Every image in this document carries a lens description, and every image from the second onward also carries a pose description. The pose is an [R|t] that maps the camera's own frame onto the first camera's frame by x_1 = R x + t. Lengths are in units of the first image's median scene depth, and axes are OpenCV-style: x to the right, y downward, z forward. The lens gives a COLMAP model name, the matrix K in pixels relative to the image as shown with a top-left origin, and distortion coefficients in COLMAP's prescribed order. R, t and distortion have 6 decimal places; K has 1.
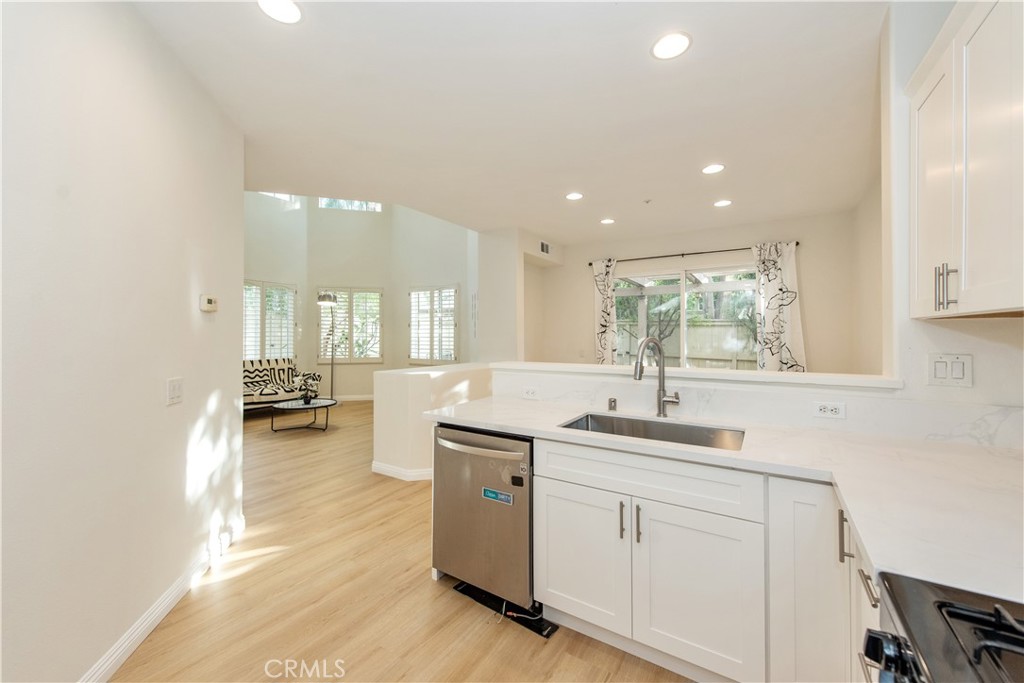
lens RADIAL K [[408.7, 0, 509.0], [0, 408.7, 335.3], [0, 0, 1]] dist [0.009385, -0.001551]
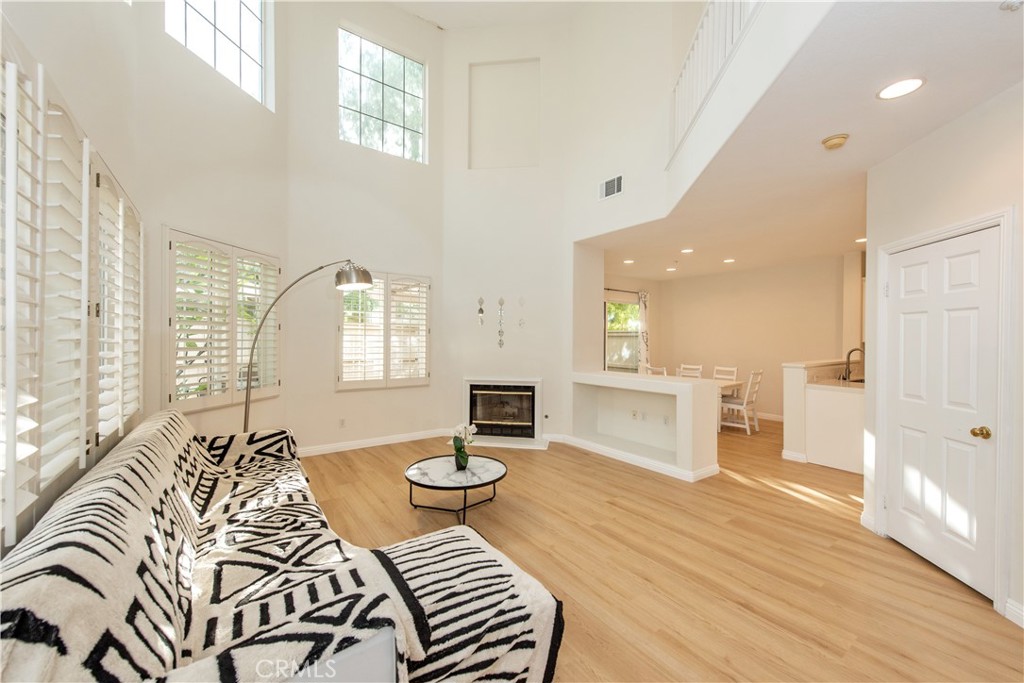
lens RADIAL K [[408.7, 0, 520.7], [0, 408.7, 342.0], [0, 0, 1]] dist [0.009385, -0.001551]
pose [[0.365225, -0.006457, 0.930897, -1.670129], [-0.012144, 0.999858, 0.011700, -0.032625], [-0.930840, -0.015578, 0.365095, 1.202107]]
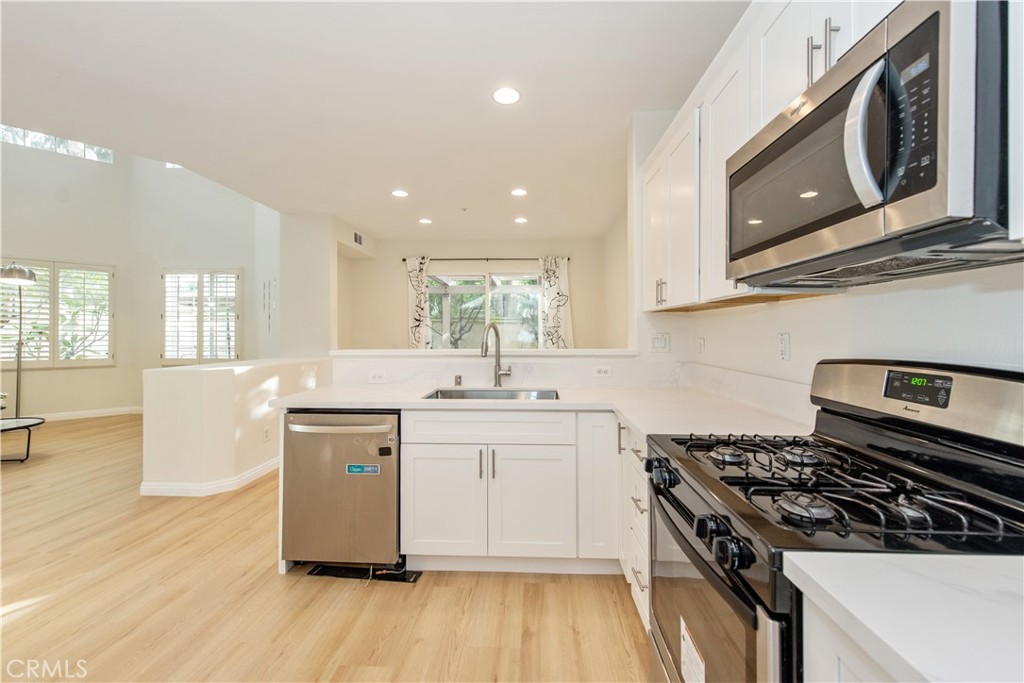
lens RADIAL K [[408.7, 0, 522.5], [0, 408.7, 332.9], [0, 0, 1]] dist [0.009385, -0.001551]
pose [[0.864746, 0.002274, 0.502205, -0.105812], [-0.001377, 0.999997, -0.002156, 0.020110], [-0.502208, 0.001173, 0.864746, -0.067495]]
